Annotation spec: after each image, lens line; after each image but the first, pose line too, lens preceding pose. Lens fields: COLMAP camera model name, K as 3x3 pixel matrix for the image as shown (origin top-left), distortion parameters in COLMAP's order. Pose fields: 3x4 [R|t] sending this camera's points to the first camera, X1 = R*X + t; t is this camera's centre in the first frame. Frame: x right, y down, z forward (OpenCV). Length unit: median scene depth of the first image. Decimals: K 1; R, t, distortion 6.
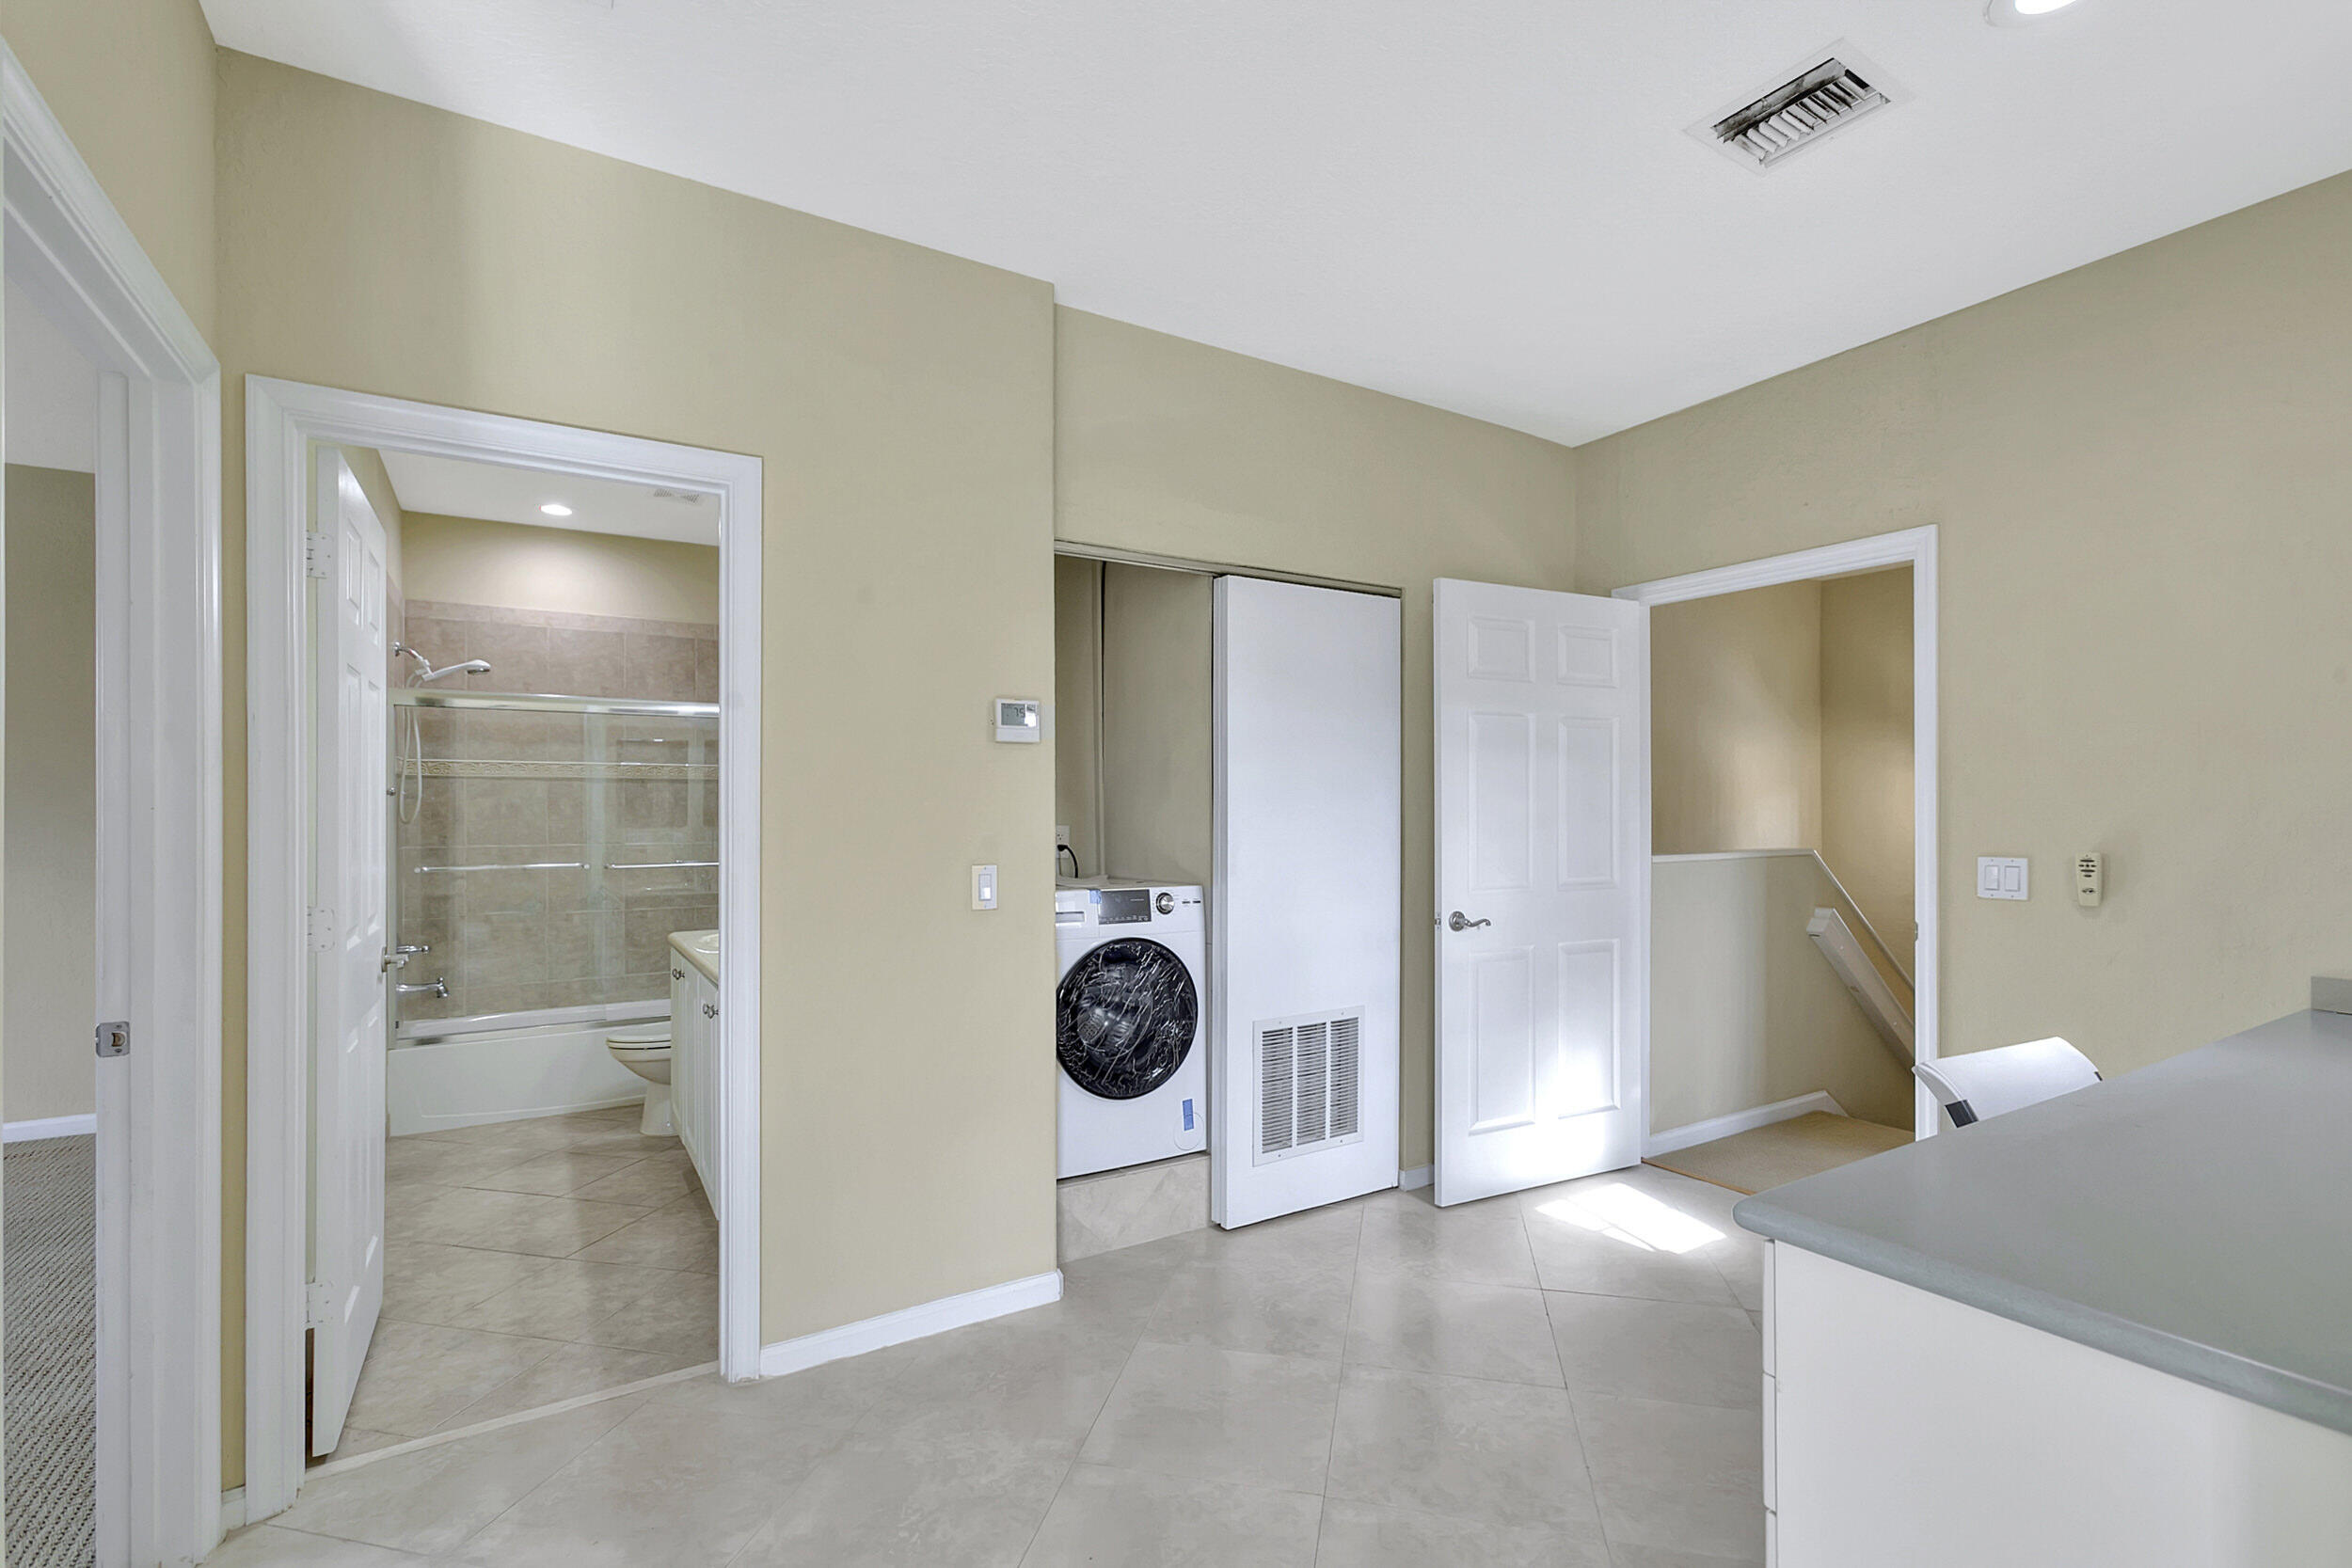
lens RADIAL K [[1068.0, 0, 1147.7], [0, 1068.0, 819.8], [0, 0, 1]] dist [-0.002587, -0.000022]
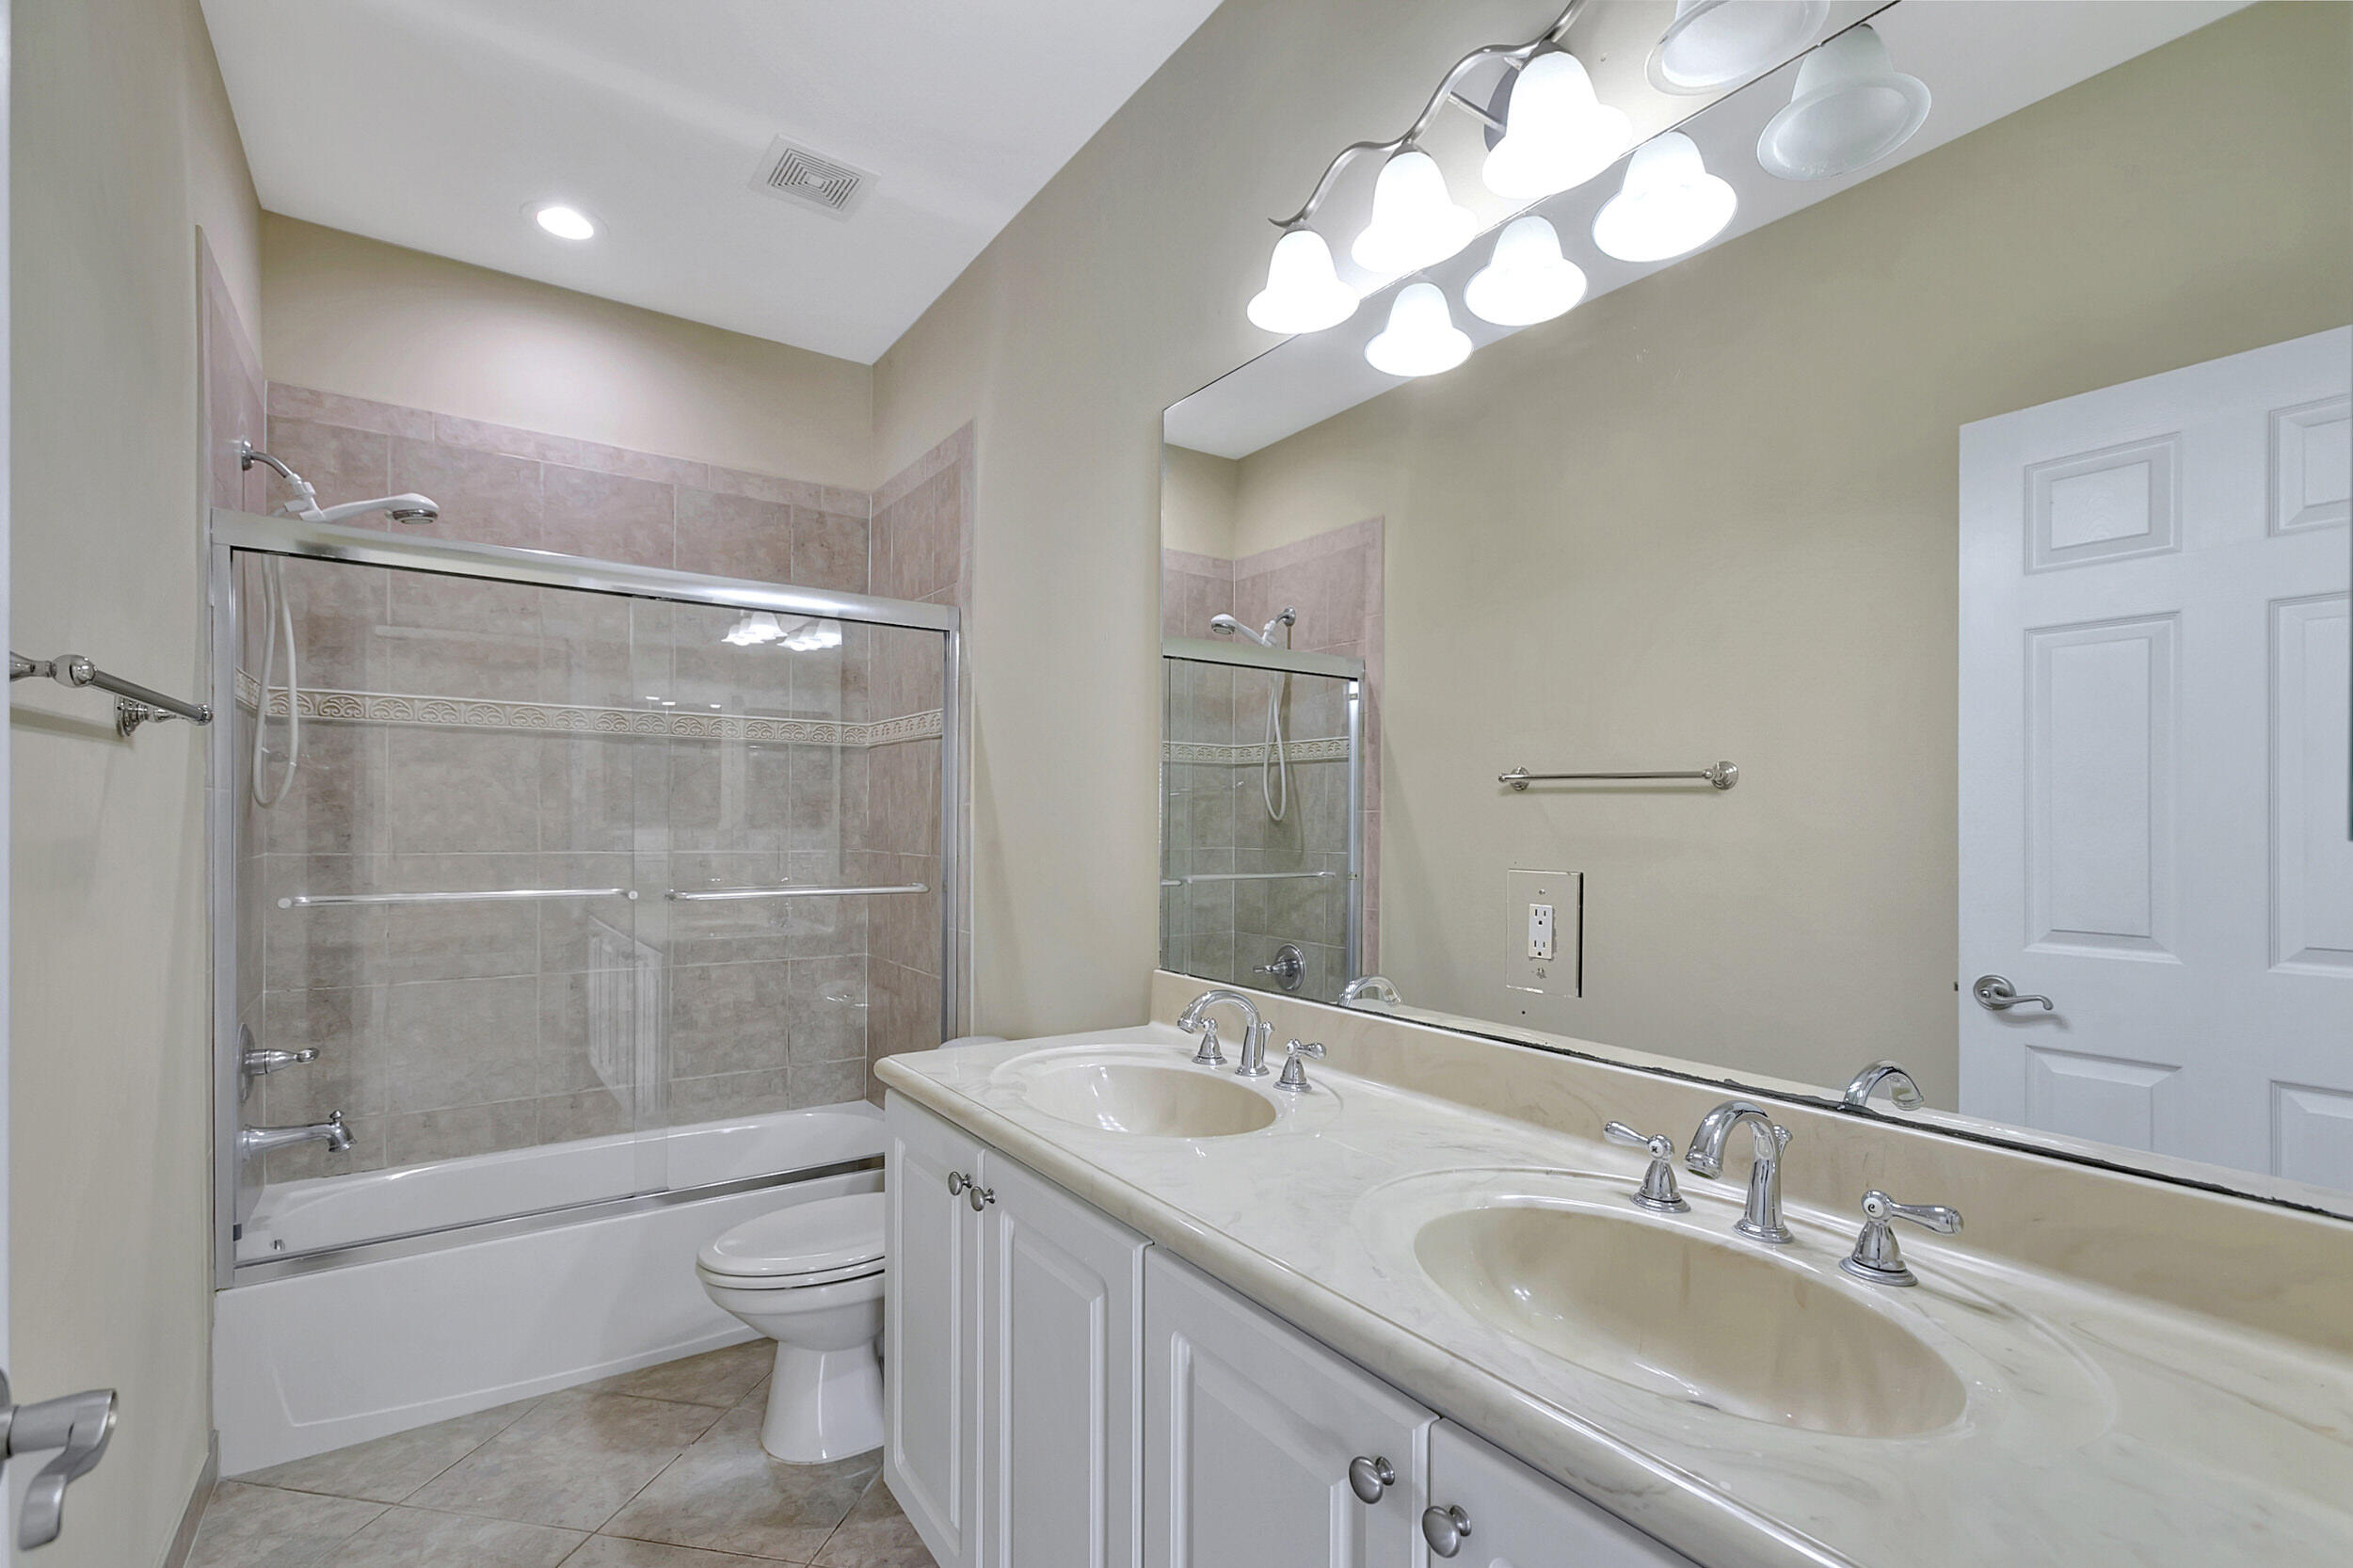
lens RADIAL K [[1039.1, 0, 1130.7], [0, 1039.1, 837.7], [0, 0, 1]] dist [-0.000956, -0.000276]
pose [[0.998187, 0.008353, 0.059605, -0.299549], [-0.008750, 0.999941, 0.006402, 0.010148], [-0.059548, -0.006912, 0.998202, 0.460113]]
